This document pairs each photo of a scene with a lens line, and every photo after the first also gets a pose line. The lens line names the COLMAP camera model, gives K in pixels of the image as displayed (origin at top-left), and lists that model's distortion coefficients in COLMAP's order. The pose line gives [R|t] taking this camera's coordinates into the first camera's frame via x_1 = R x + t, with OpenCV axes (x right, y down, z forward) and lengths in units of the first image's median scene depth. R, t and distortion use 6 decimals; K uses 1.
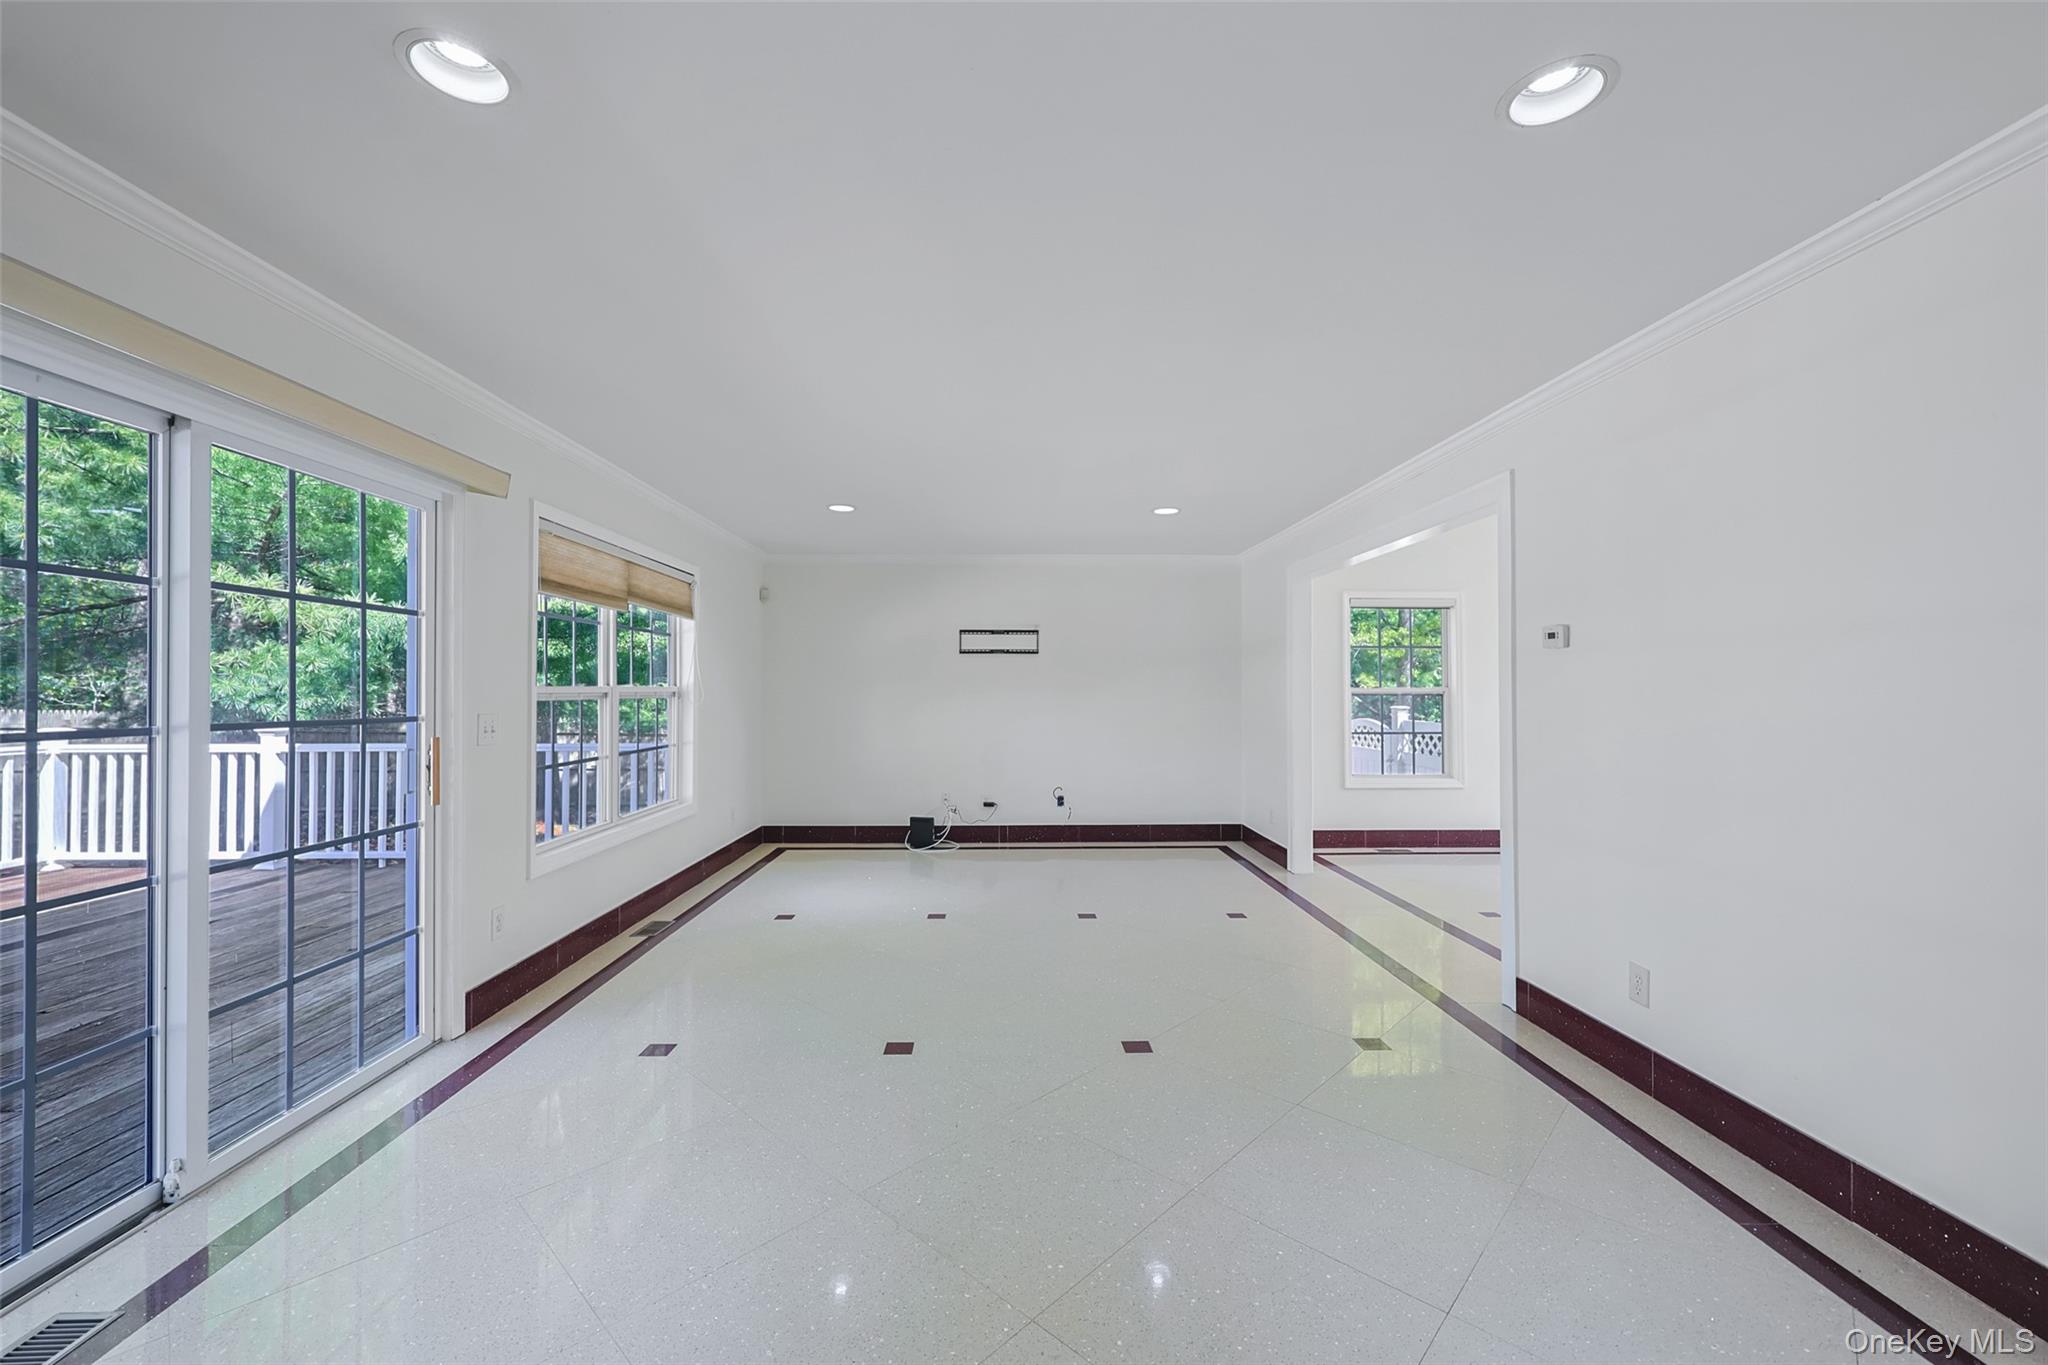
lens RADIAL K [[823.5, 0, 1024.0], [0, 823.5, 682.5], [0, 0, 1]] dist [-0.000523, 0.000025]
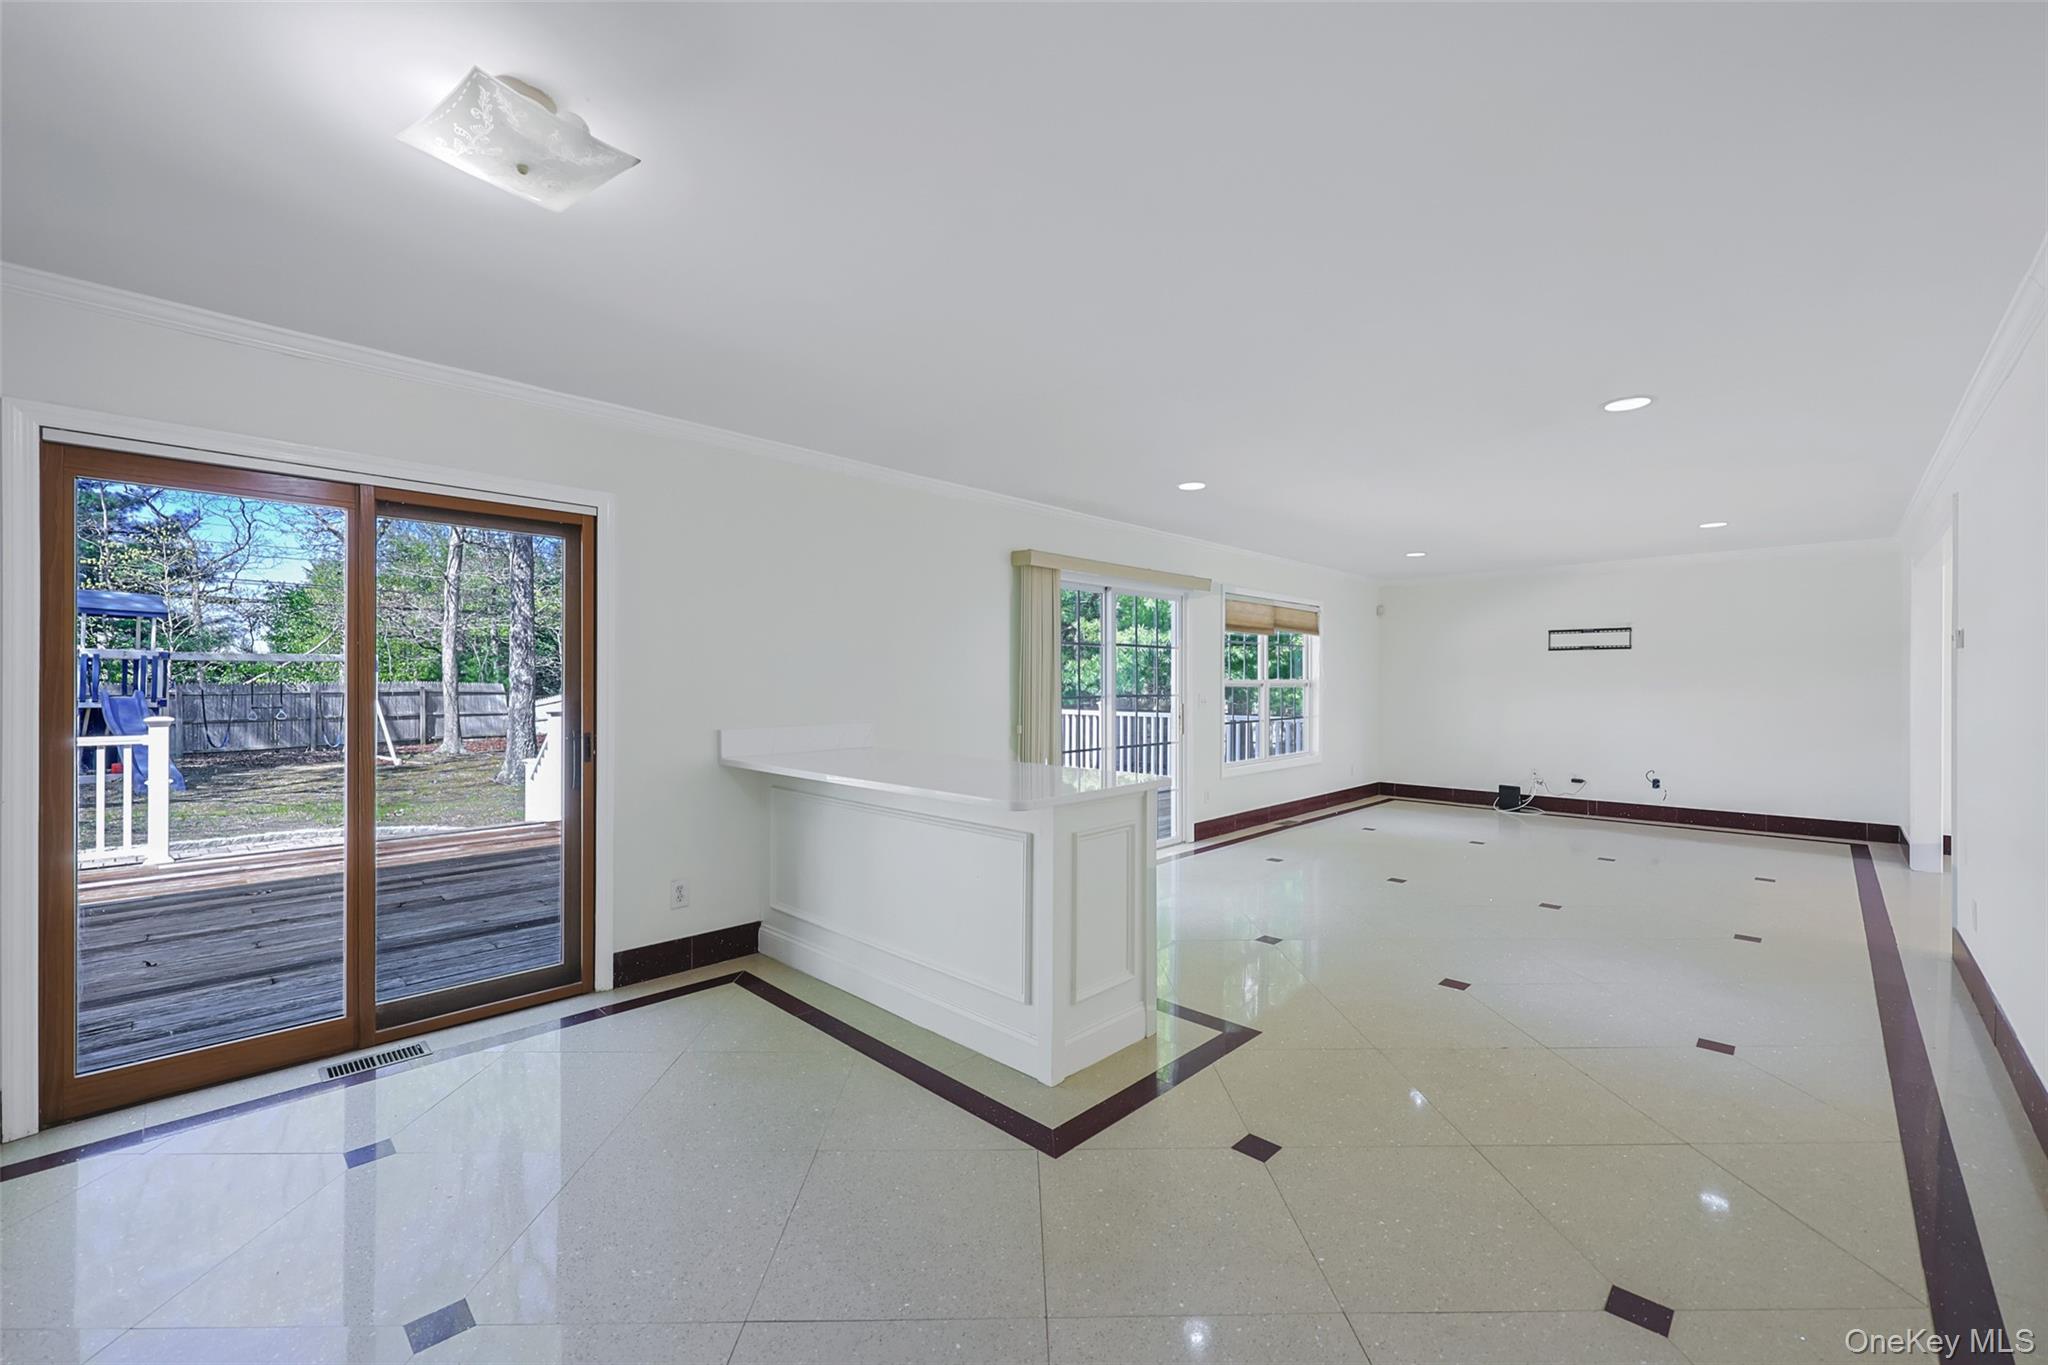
lens RADIAL K [[823.5, 0, 1024.0], [0, 823.5, 682.5], [0, 0, 1]] dist [-0.000523, 0.000025]
pose [[0.696251, 0.002667, -0.717794, 0.318768], [0.006303, 0.999932, 0.009829, -0.007699], [0.717771, -0.011367, 0.696186, -0.467145]]
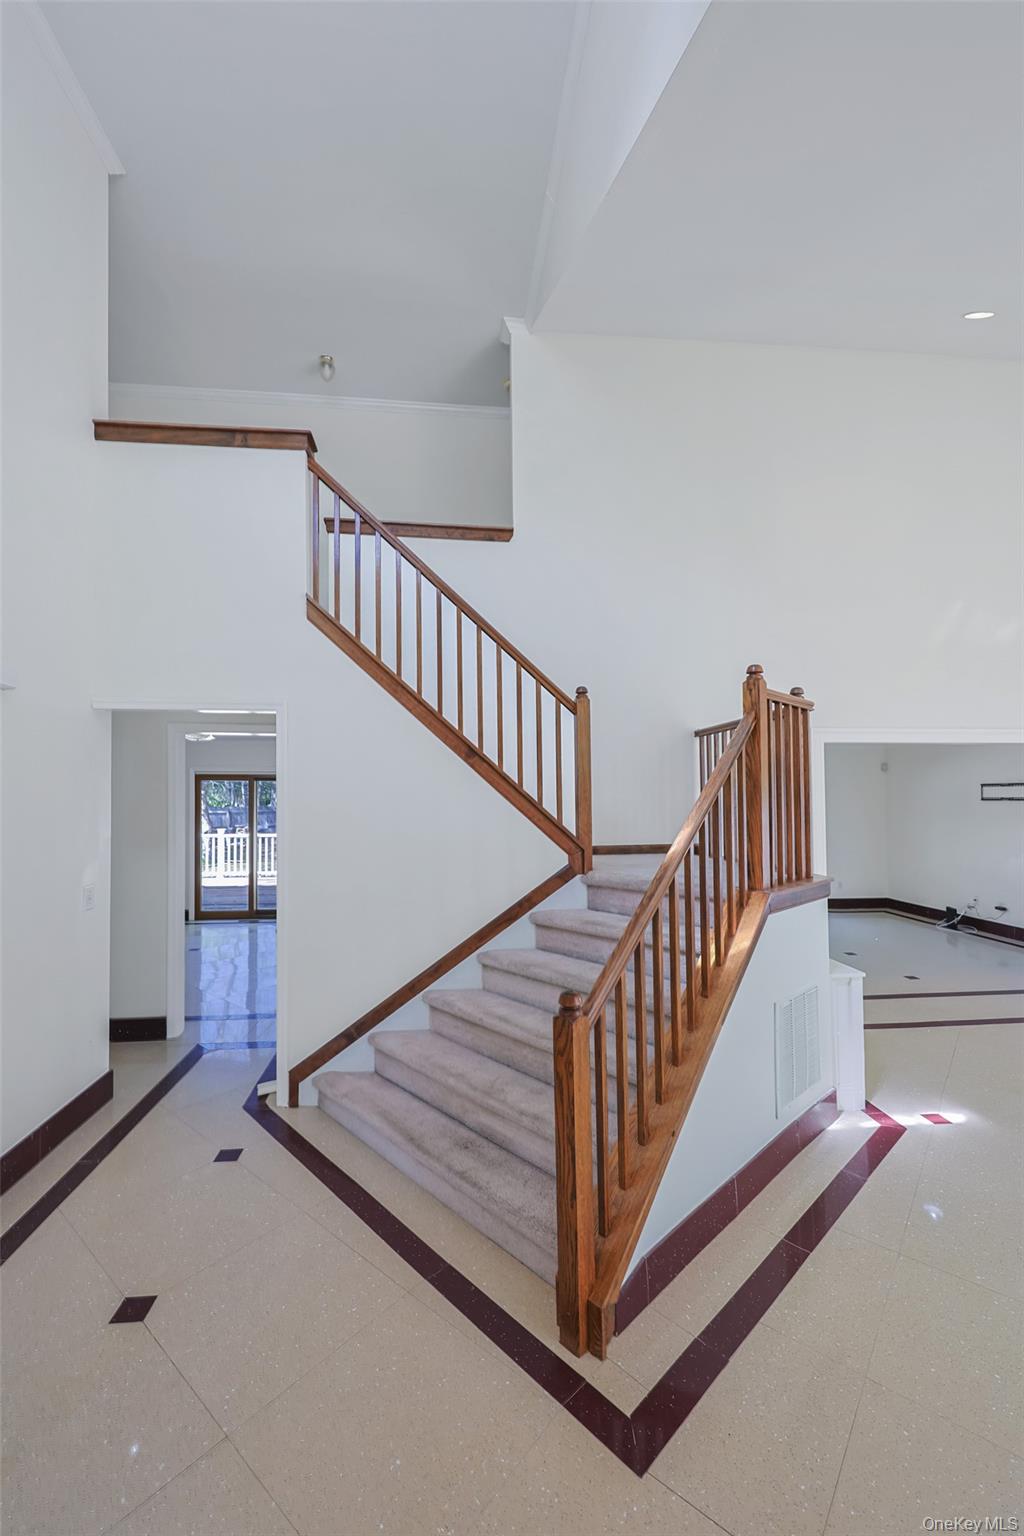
lens RADIAL K [[617.6, 0, 512.0], [0, 617.6, 768.0], [0, 0, 1]] dist [-0.000523, 0.000025]
pose [[0.136152, -0.041172, -0.989832, 1.164339], [0.016671, 0.999090, -0.039264, -0.082117], [0.990548, -0.011156, 0.136714, 0.038392]]
